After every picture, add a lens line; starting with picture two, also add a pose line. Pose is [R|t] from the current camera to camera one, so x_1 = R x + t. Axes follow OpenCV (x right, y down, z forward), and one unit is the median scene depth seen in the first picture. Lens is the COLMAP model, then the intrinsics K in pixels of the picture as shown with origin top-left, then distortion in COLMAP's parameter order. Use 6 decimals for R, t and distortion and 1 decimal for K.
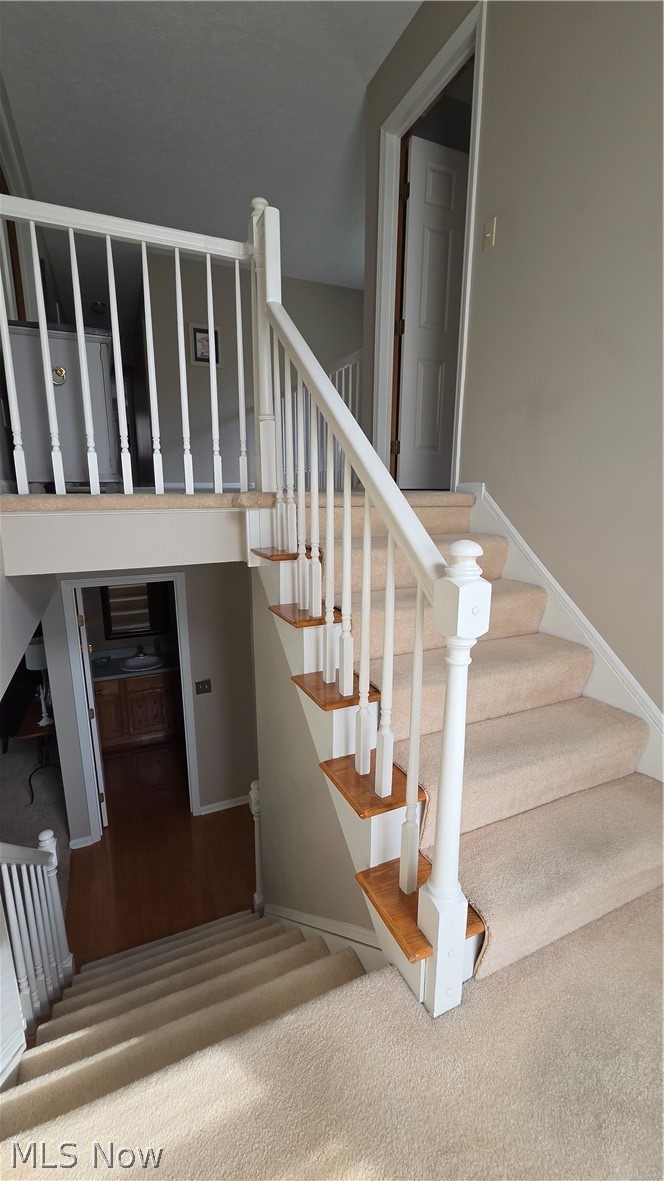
lens RADIAL K [[488.6, 0, 332.0], [0, 488.6, 590.5], [0, 0, 1]] dist [-0.001628, -0.000275]
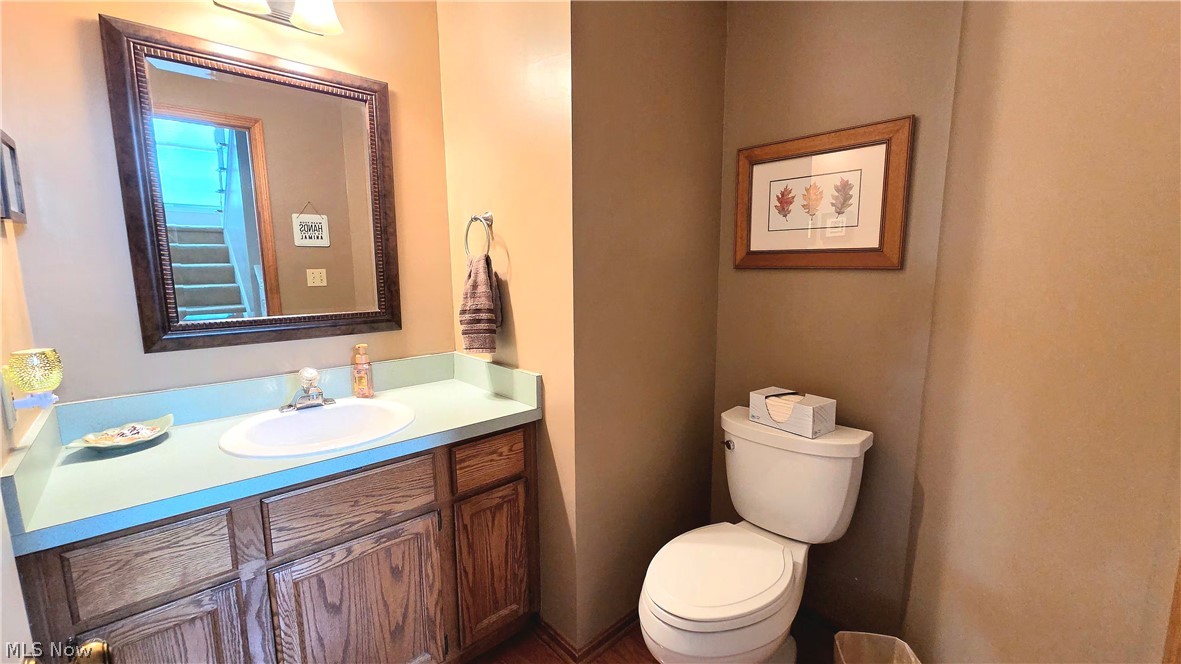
lens RADIAL K [[488.6, 0, 590.5], [0, 488.6, 332.0], [0, 0, 1]] dist [-0.001628, -0.000275]
pose [[0.950792, -0.051322, 0.305549, -0.344965], [0.071356, 0.995947, -0.054756, 0.128964], [-0.301500, 0.073865, 0.950601, 0.740813]]
